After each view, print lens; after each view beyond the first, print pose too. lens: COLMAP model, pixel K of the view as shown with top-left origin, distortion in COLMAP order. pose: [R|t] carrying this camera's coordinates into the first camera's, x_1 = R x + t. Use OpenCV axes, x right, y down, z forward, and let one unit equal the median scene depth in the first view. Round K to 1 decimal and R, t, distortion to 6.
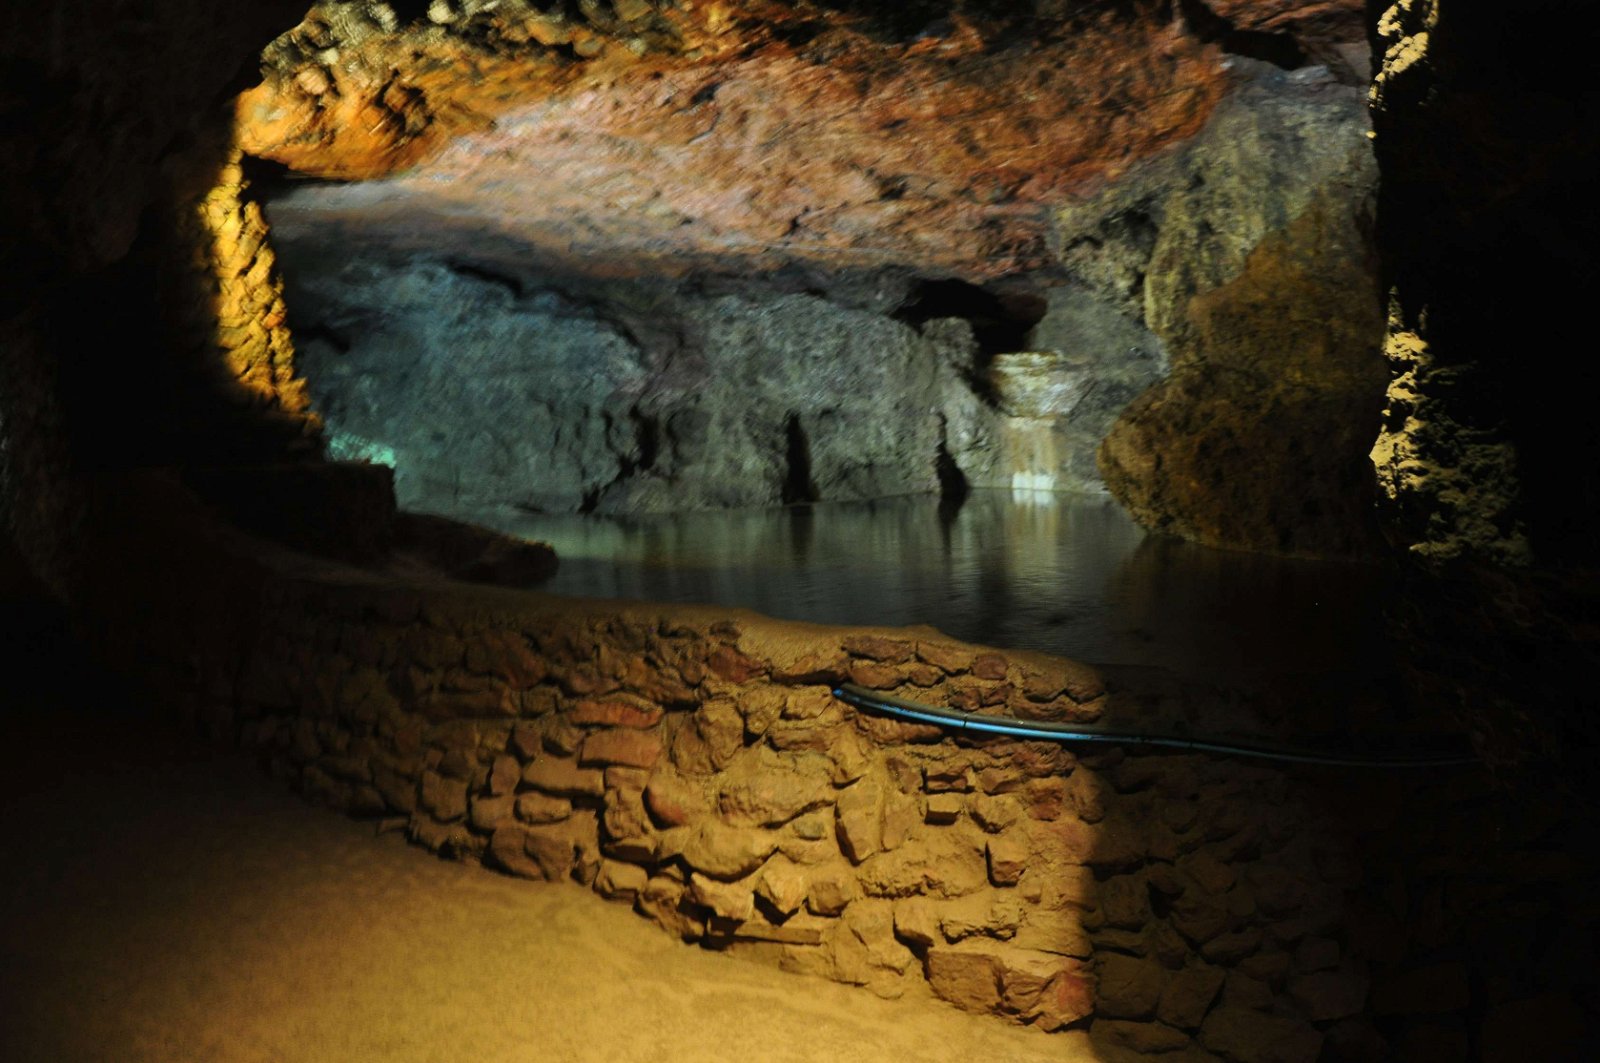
lens RADIAL K [[1266.6, 0, 754.1], [0, 1266.6, 584.0], [0, 0, 1]] dist [-0.151217, 0.103901]
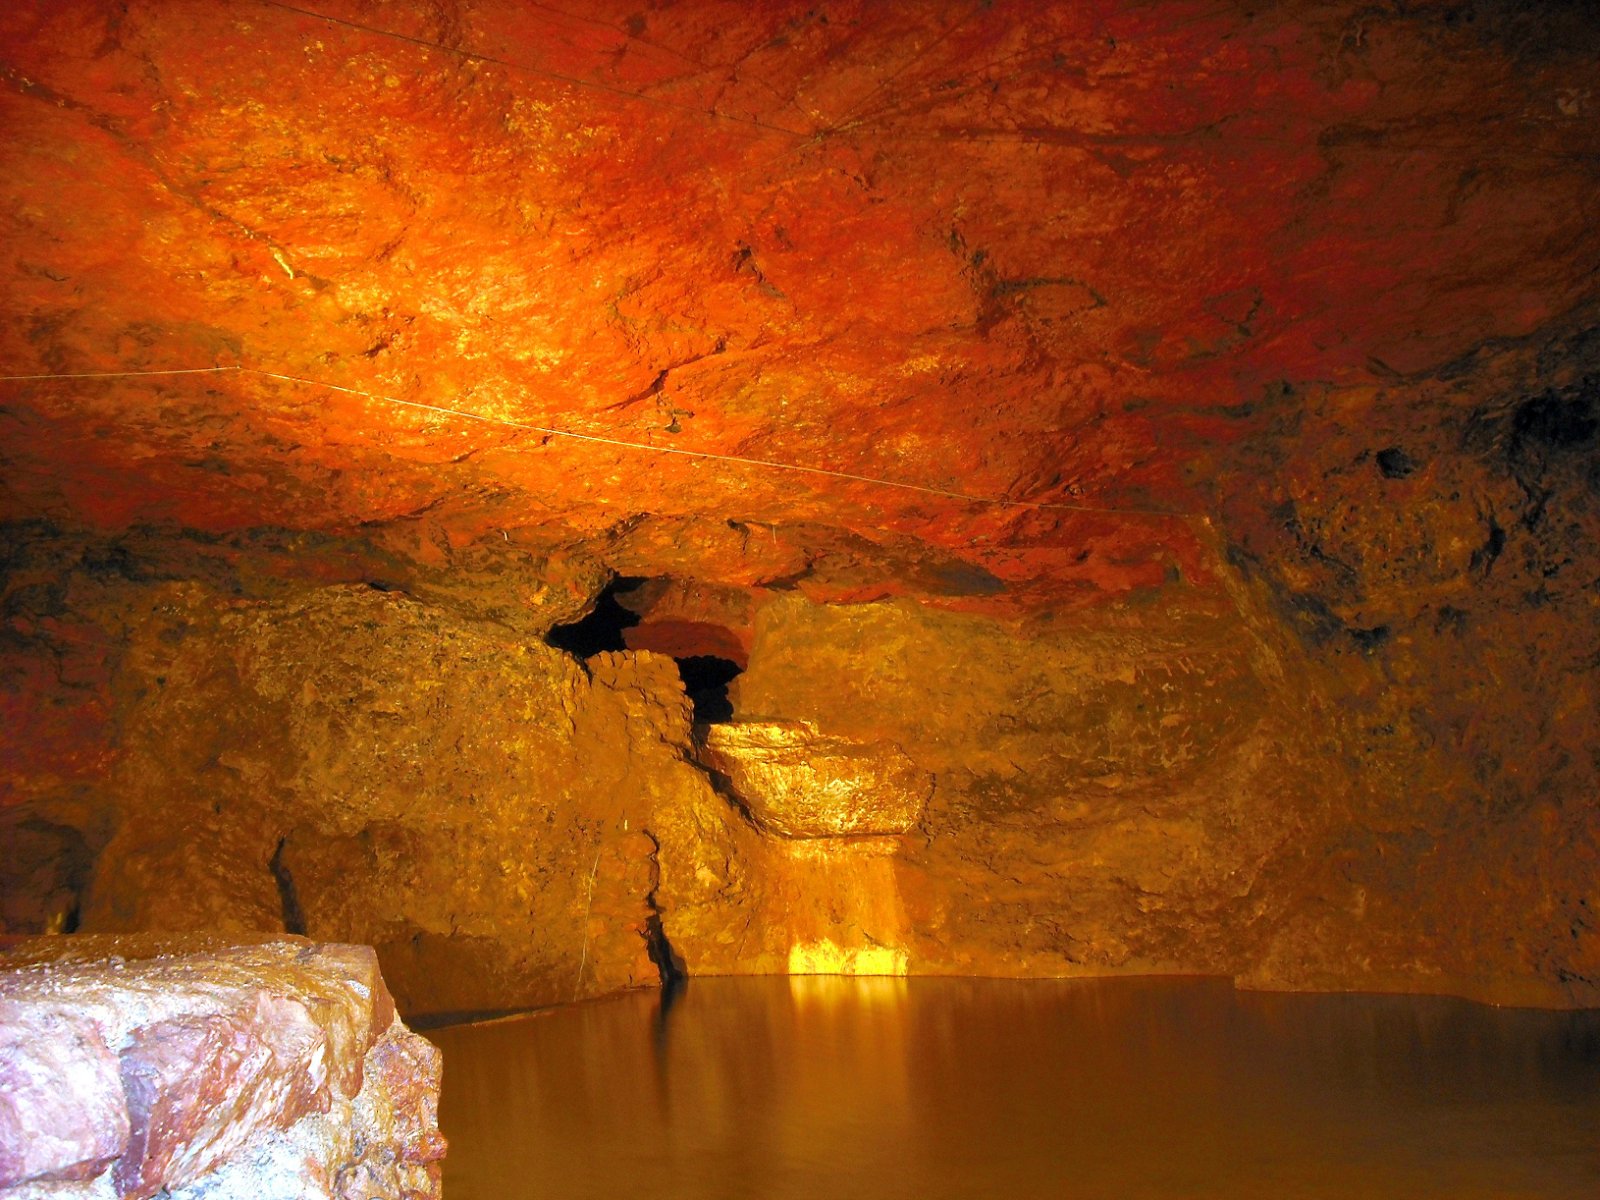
lens RADIAL K [[1764.5, 0, 818.3], [0, 1764.5, 661.7], [0, 0, 1]] dist [-0.138466, 0.000000]
pose [[0.831317, 0.064662, 0.552024, -0.204820], [0.074358, 0.971341, -0.225758, -0.038699], [-0.550802, 0.228724, 0.802685, 0.398236]]
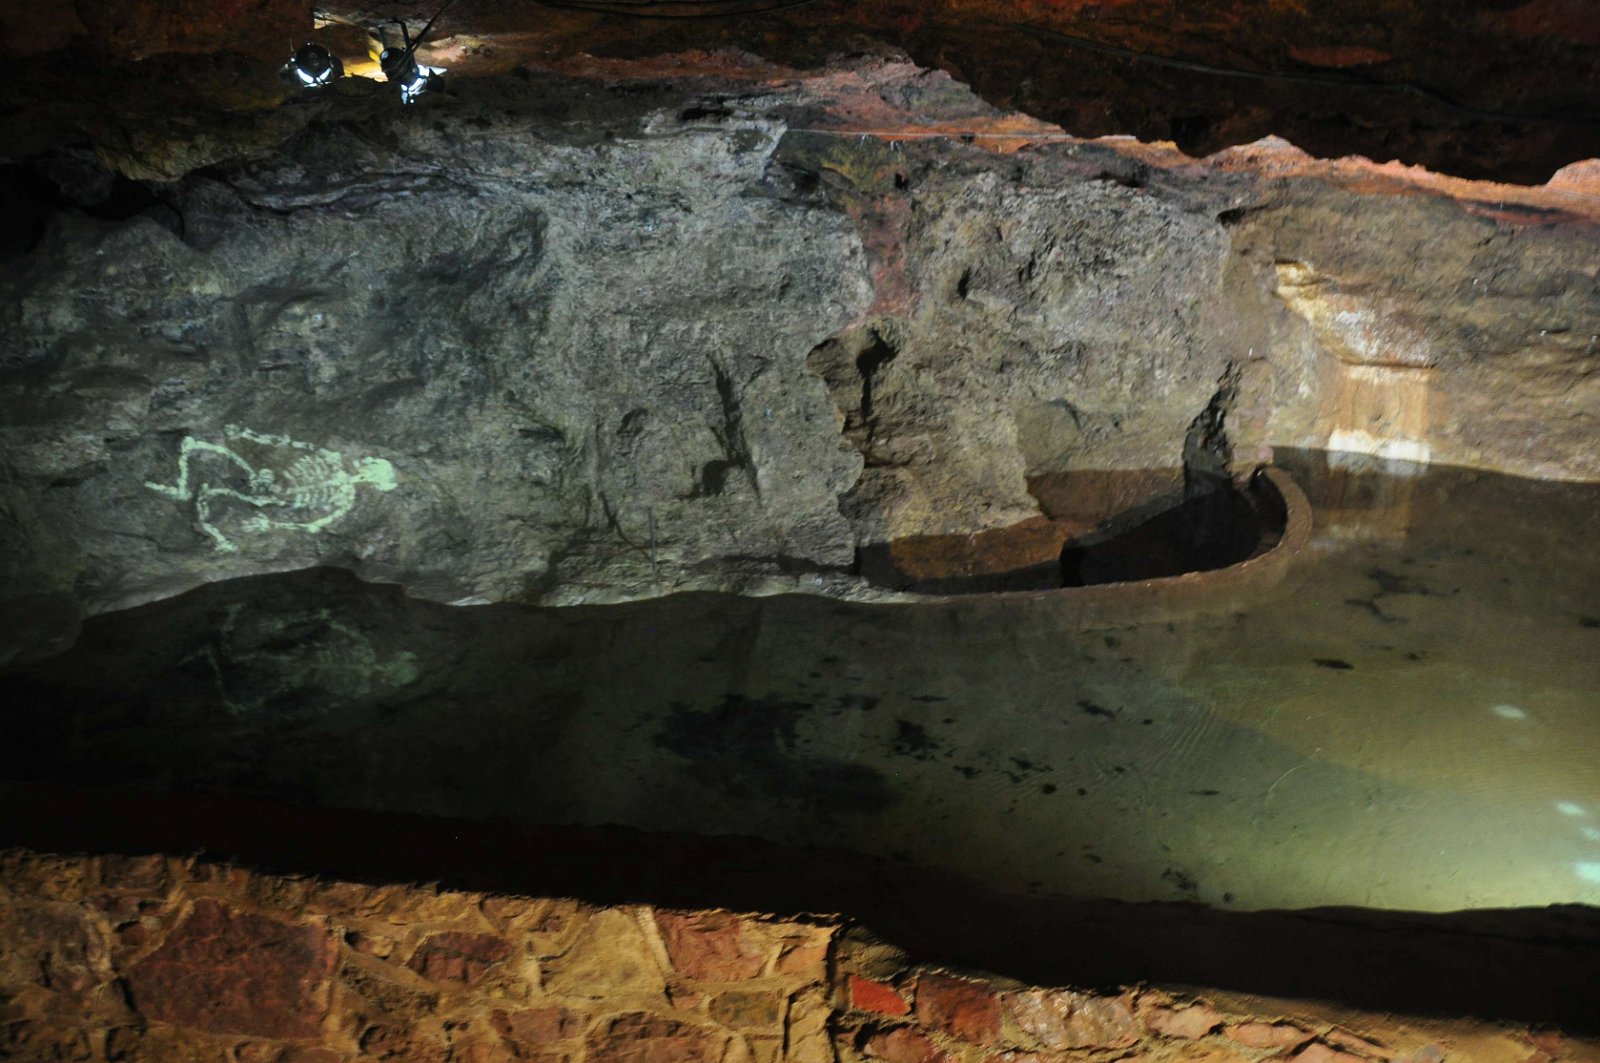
lens RADIAL K [[1266.6, 0, 777.4], [0, 1266.6, 554.0], [0, 0, 1]] dist [-0.151217, 0.103901]
pose [[0.775309, -0.166783, 0.609163, -0.583544], [0.054096, 0.978495, 0.199052, -0.195979], [-0.629261, -0.121373, 0.767658, 0.642040]]
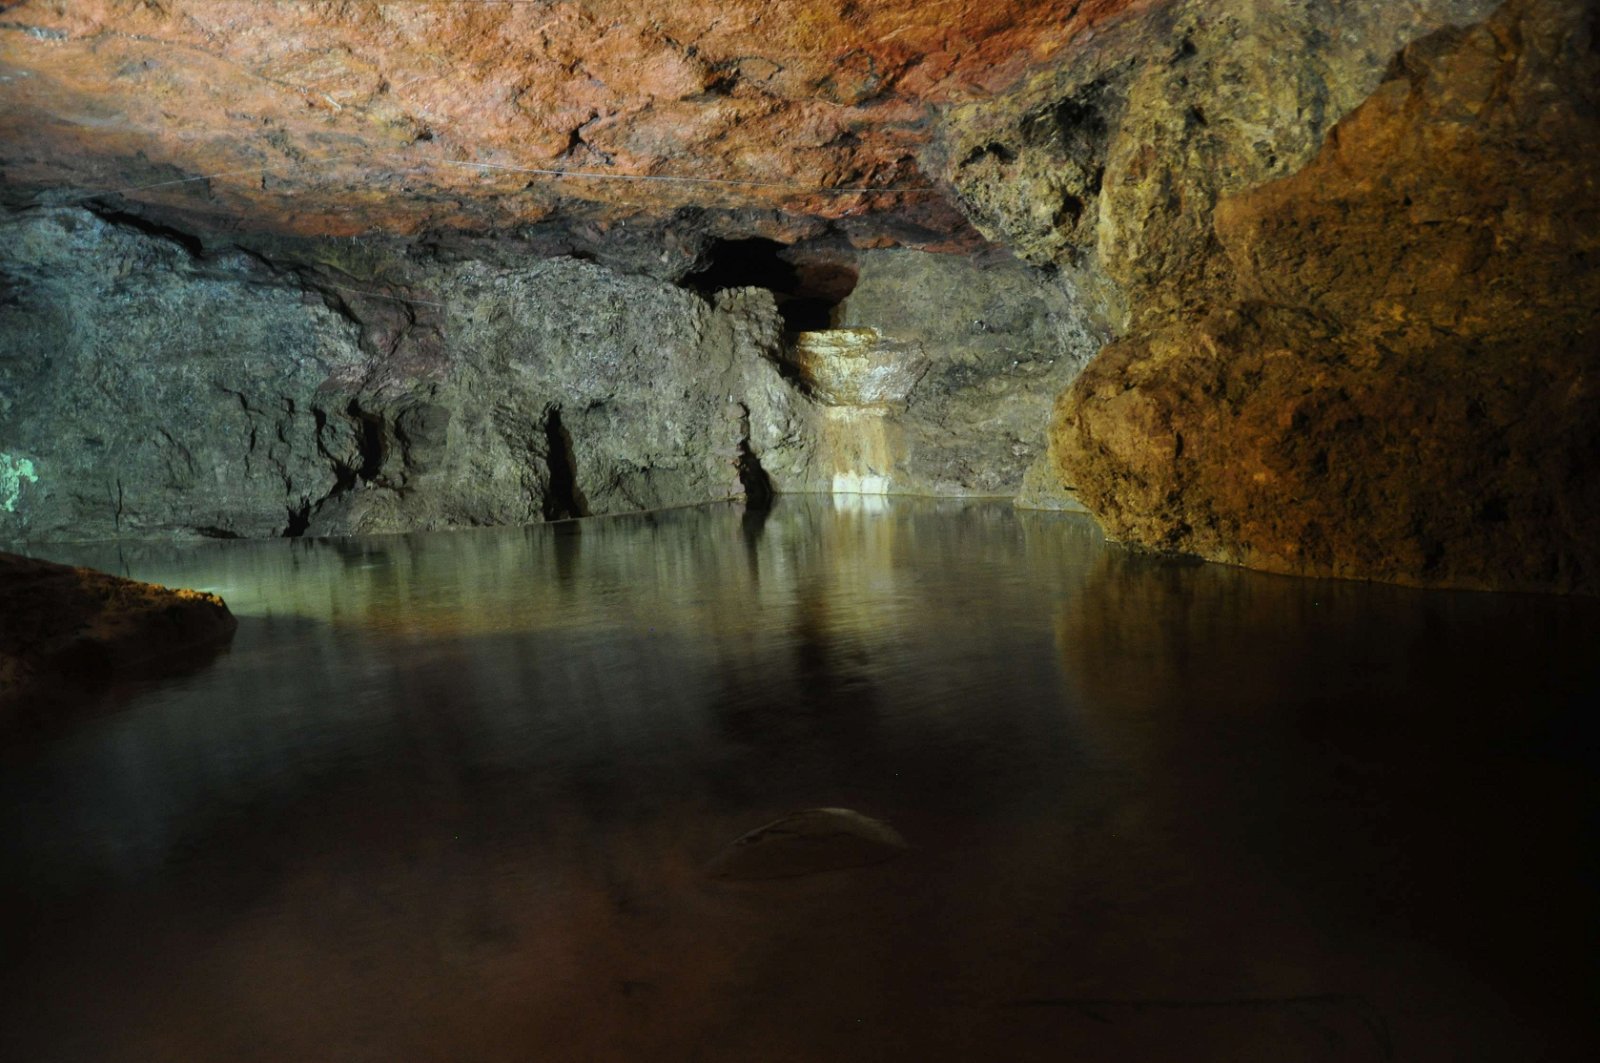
lens RADIAL K [[1266.6, 0, 763.1], [0, 1266.6, 567.5], [0, 0, 1]] dist [-0.151217, 0.103901]
pose [[0.975253, -0.030399, 0.218993, -0.021746], [0.034998, 0.999240, -0.017151, -0.015845], [-0.218305, 0.024390, 0.975576, 0.217547]]
